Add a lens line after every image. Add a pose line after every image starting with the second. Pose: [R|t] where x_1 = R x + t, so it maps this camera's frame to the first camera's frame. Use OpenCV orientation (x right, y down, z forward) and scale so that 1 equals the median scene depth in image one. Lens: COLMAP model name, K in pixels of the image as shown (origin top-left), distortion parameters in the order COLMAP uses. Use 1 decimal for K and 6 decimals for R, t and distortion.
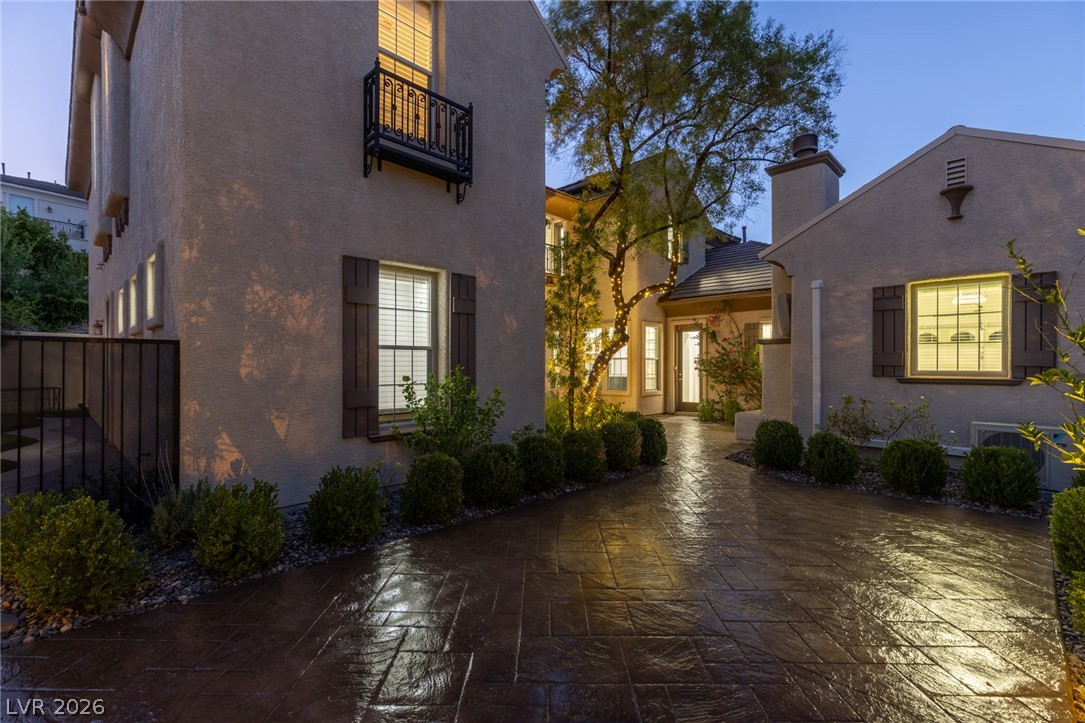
lens RADIAL K [[485.4, 0, 548.1], [0, 485.4, 363.1], [0, 0, 1]] dist [0.007754, -0.000019]
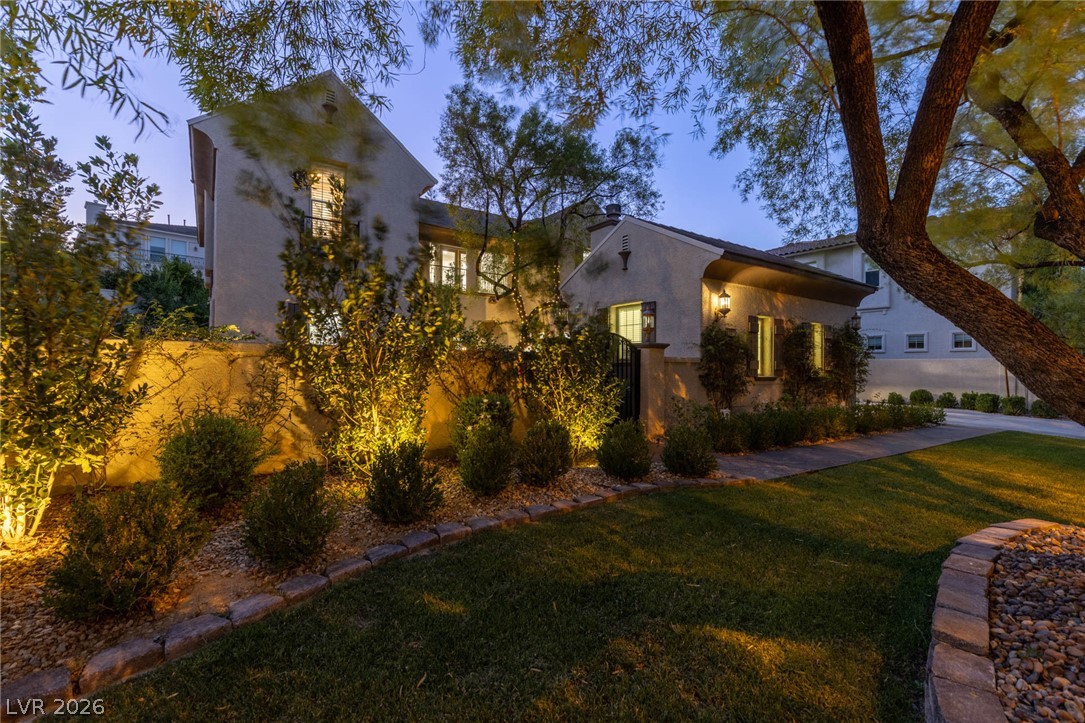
lens RADIAL K [[485.4, 0, 548.1], [0, 485.4, 363.1], [0, 0, 1]] dist [0.007754, -0.000019]
pose [[0.984227, 0.006152, -0.176801, 0.478131], [-0.008055, 0.999917, -0.010047, 0.030421], [0.176725, 0.011312, 0.984195, -0.405395]]
